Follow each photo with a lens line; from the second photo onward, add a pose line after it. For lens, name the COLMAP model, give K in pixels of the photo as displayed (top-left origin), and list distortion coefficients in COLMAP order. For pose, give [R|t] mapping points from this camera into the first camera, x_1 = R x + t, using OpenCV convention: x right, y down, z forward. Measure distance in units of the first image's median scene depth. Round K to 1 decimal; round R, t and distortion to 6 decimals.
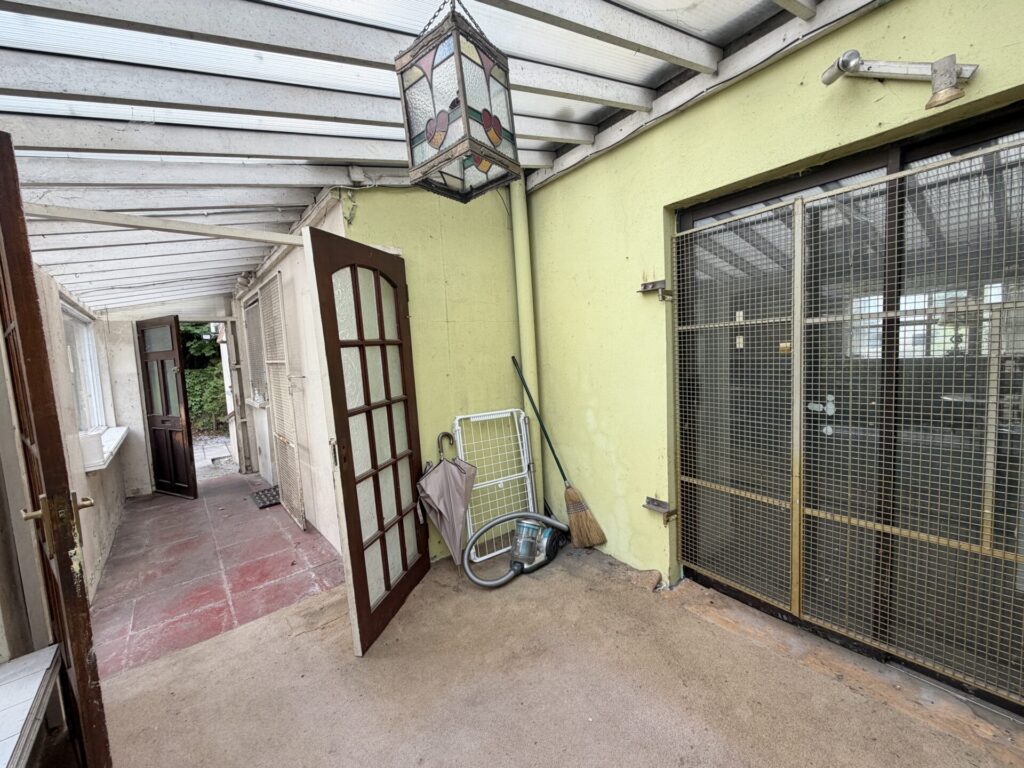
lens RADIAL K [[408.4, 0, 508.0], [0, 408.4, 384.1], [0, 0, 1]] dist [0.000410, 0.000242]
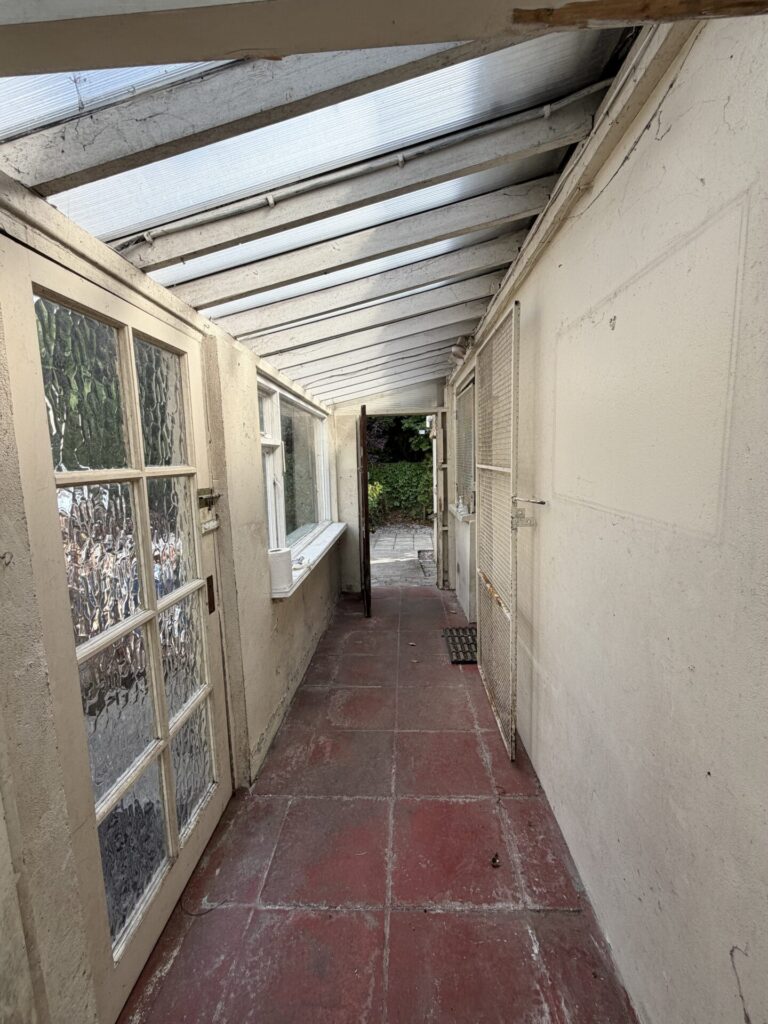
lens RADIAL K [[408.4, 0, 383.0], [0, 408.4, 508.1], [0, 0, 1]] dist [0.000410, 0.000242]
pose [[0.736850, 0.111119, -0.666861, -0.231168], [-0.065310, 0.993486, 0.093380, -0.034849], [0.672894, -0.025254, 0.739308, 0.366608]]
